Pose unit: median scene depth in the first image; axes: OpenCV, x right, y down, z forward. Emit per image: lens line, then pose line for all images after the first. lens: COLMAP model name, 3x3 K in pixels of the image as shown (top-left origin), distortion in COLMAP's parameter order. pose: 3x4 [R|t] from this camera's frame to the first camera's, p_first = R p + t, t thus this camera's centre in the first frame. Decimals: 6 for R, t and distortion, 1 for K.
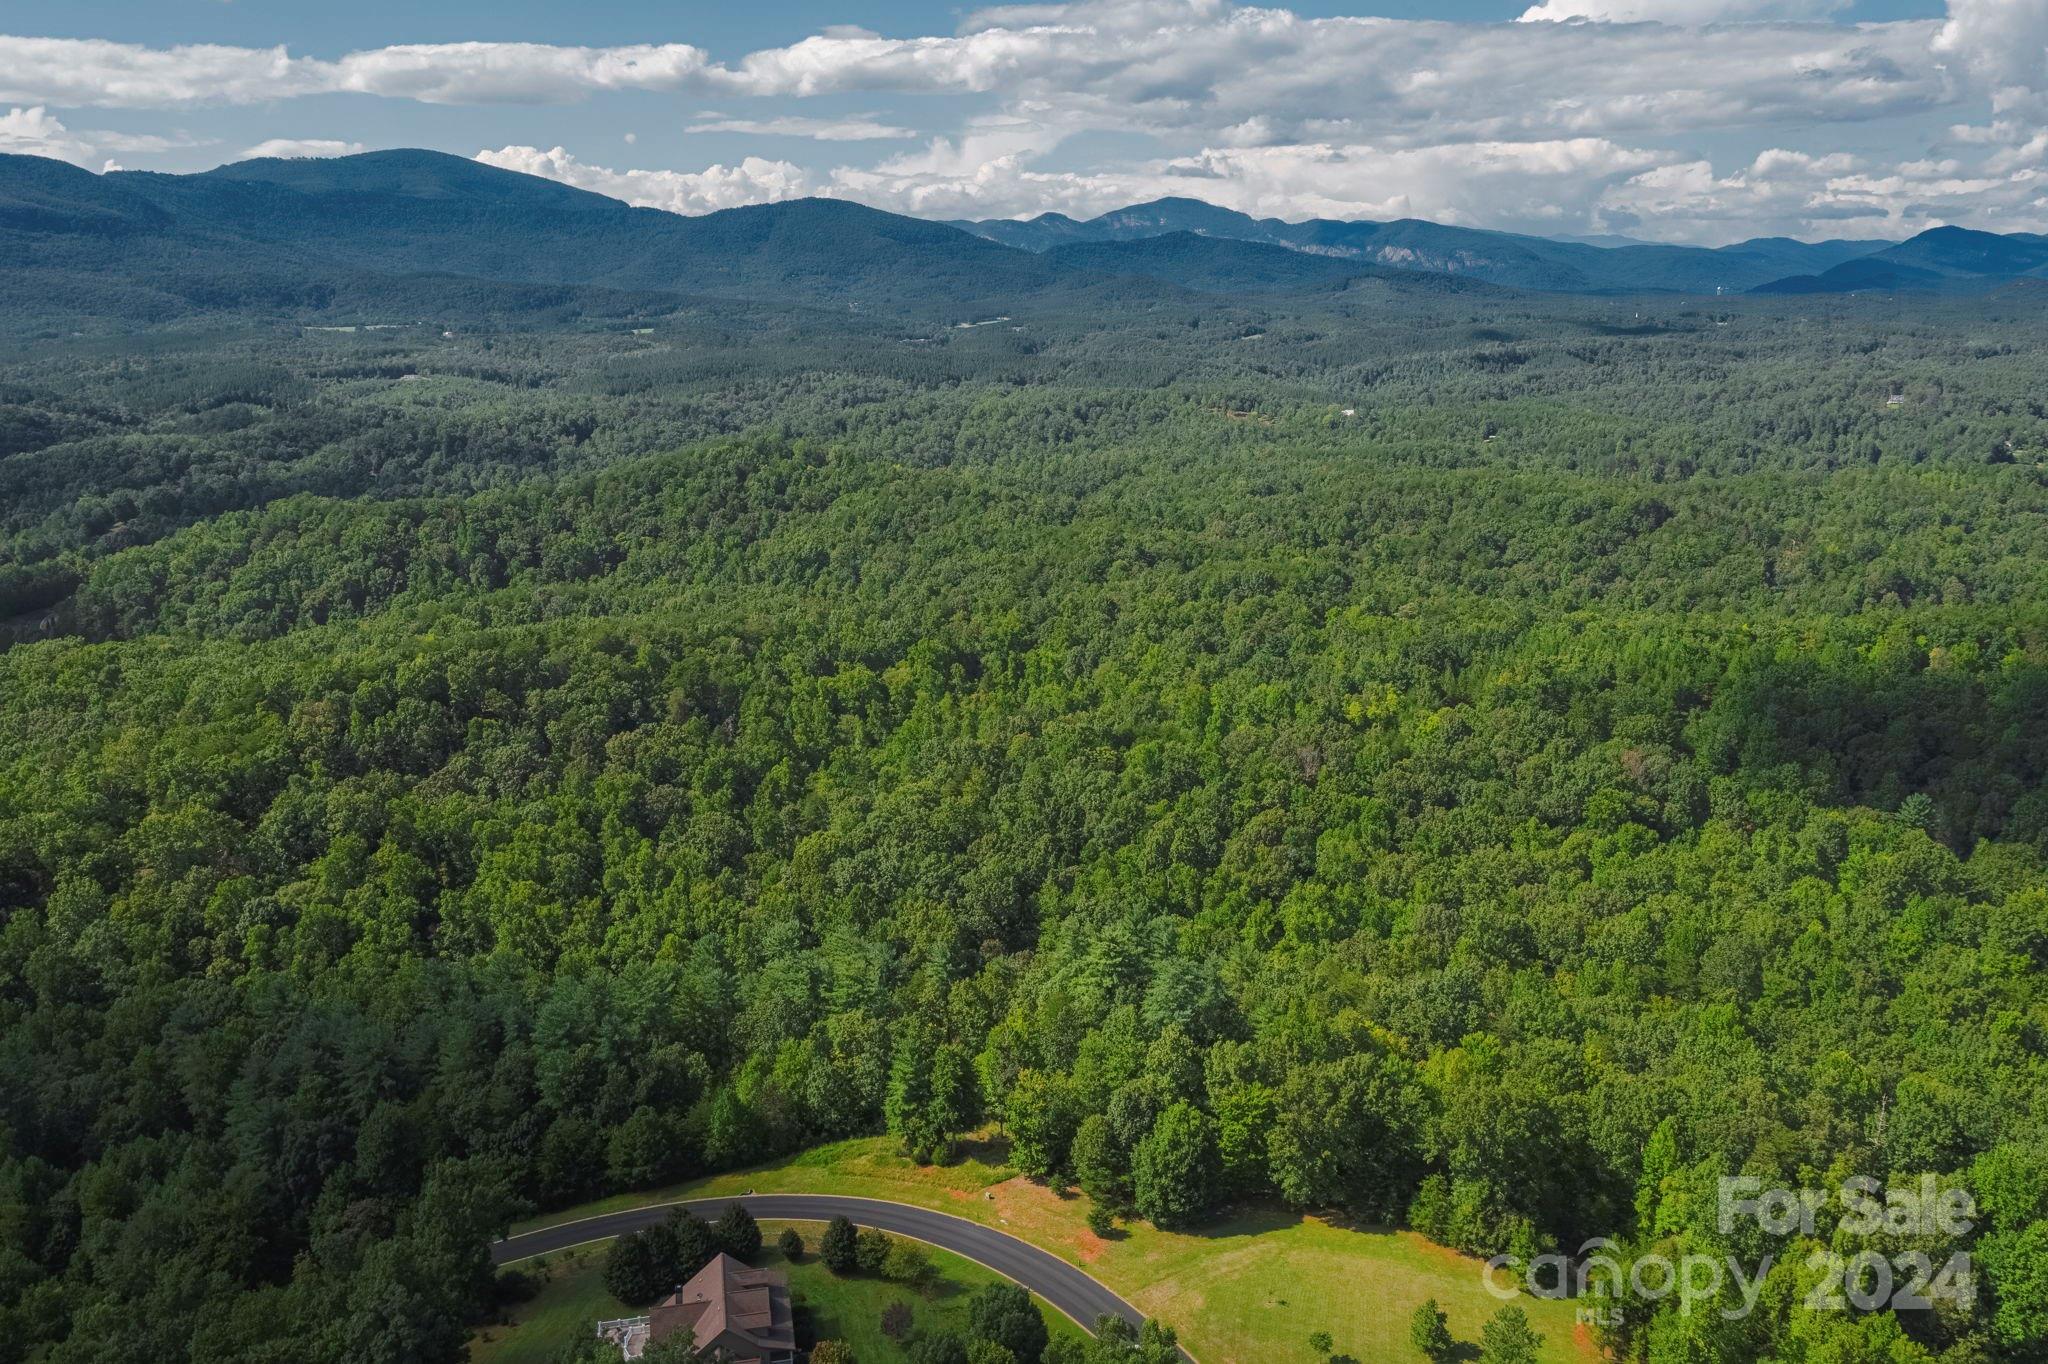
lens RADIAL K [[1635.9, 0, 1028.1], [0, 1635.9, 690.4], [0, 0, 1]] dist [-0.012893, 0.011023]
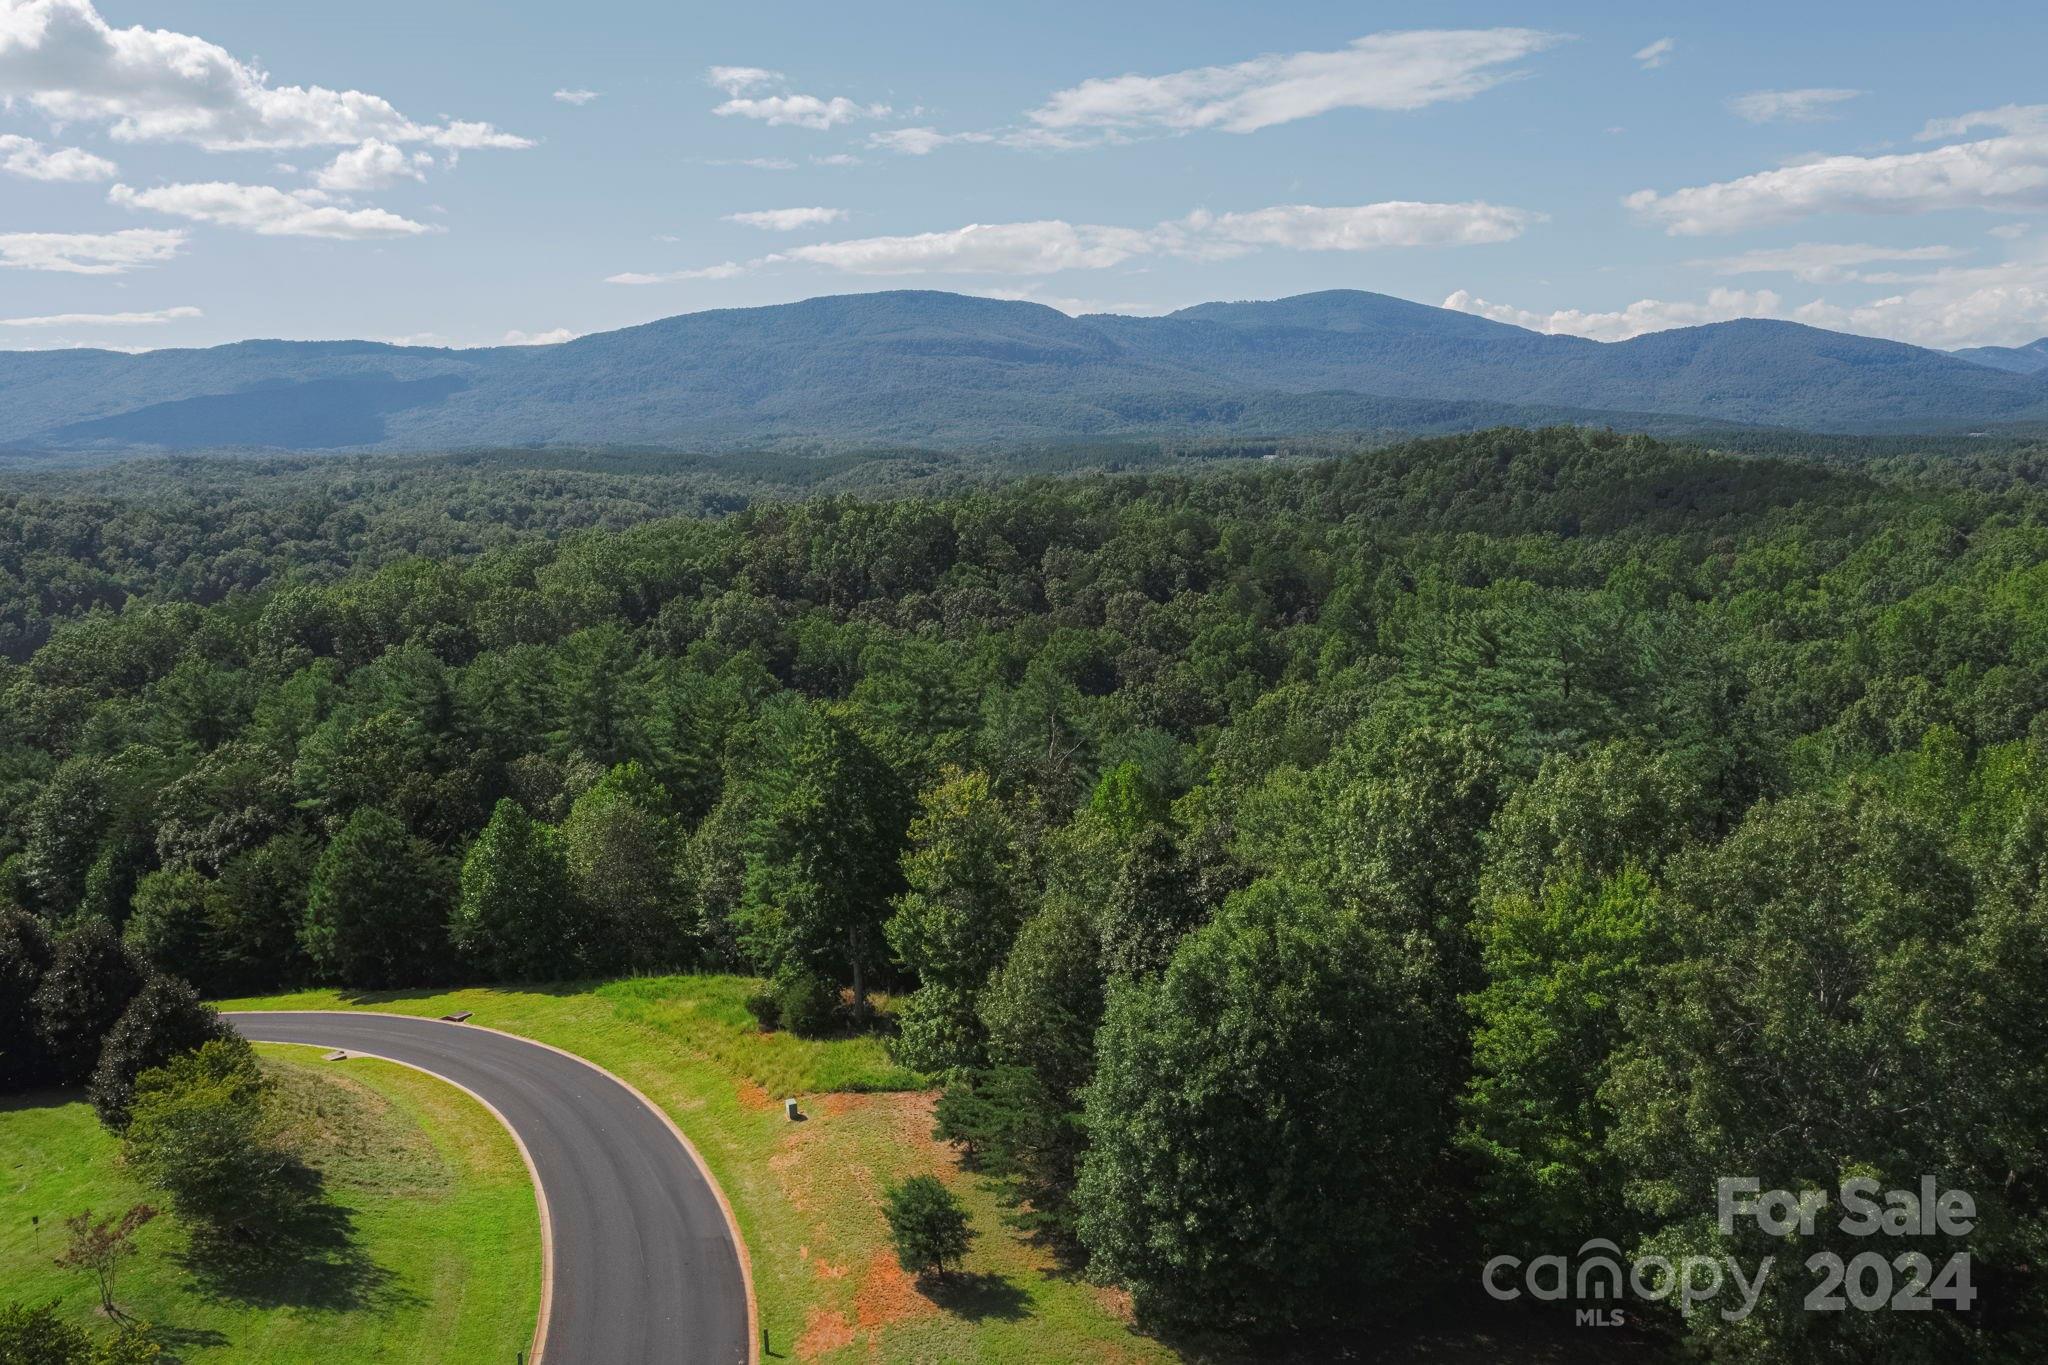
lens RADIAL K [[1635.9, 0, 1028.1], [0, 1635.9, 690.9], [0, 0, 1]] dist [-0.012893, 0.011023]
pose [[0.858559, 0.074902, -0.507214, 0.045849], [-0.117609, 0.991664, -0.052634, 0.058423], [0.499043, 0.104842, 0.860211, 0.180003]]
